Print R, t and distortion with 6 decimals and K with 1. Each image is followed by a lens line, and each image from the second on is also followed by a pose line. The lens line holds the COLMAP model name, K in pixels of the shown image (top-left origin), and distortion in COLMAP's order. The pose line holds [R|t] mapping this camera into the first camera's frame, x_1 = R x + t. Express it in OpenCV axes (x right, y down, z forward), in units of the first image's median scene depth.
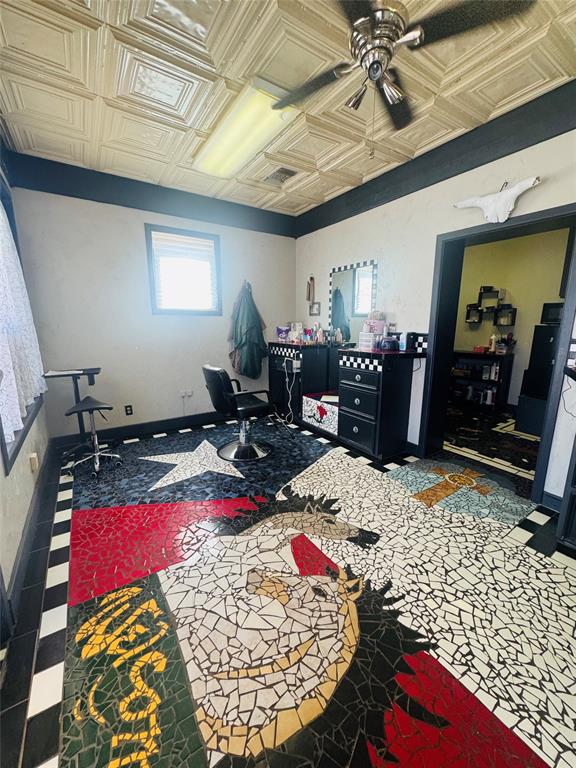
lens RADIAL K [[307.4, 0, 287.5], [0, 307.4, 383.2], [0, 0, 1]] dist [-0.006920, 0.001179]
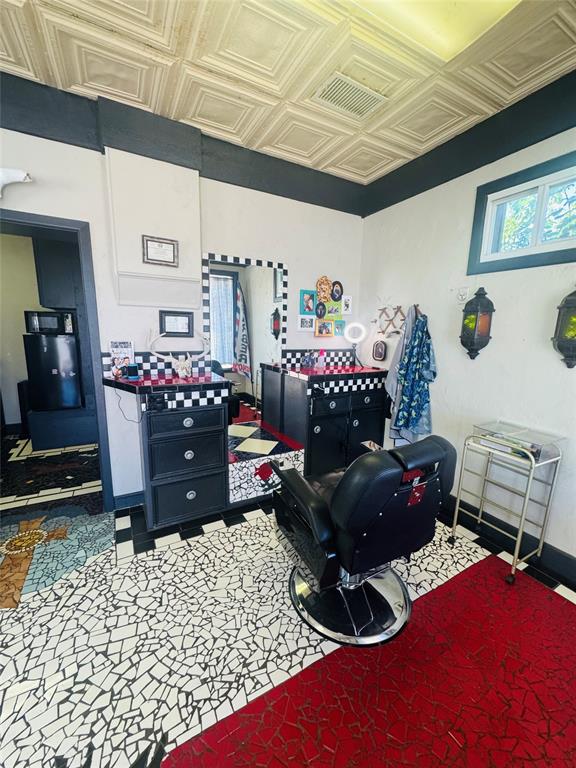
lens RADIAL K [[307.4, 0, 288.6], [0, 307.4, 383.2], [0, 0, 1]] dist [-0.006920, 0.001179]
pose [[0.075221, -0.176728, 0.981381, -0.067630], [0.176310, 0.971021, 0.161349, -0.076598], [-0.981456, 0.160891, 0.104200, 0.207396]]
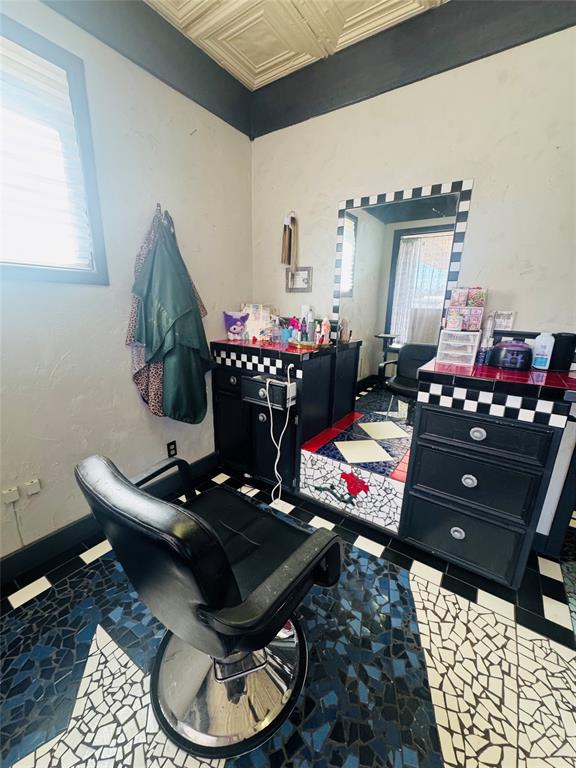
lens RADIAL K [[307.4, 0, 287.8], [0, 307.4, 382.8], [0, 0, 1]] dist [-0.006920, 0.001179]
pose [[0.927429, -0.076343, 0.366124, -0.228792], [0.050439, 0.995533, 0.079817, -0.169040], [-0.370582, -0.055558, 0.927137, 0.799748]]
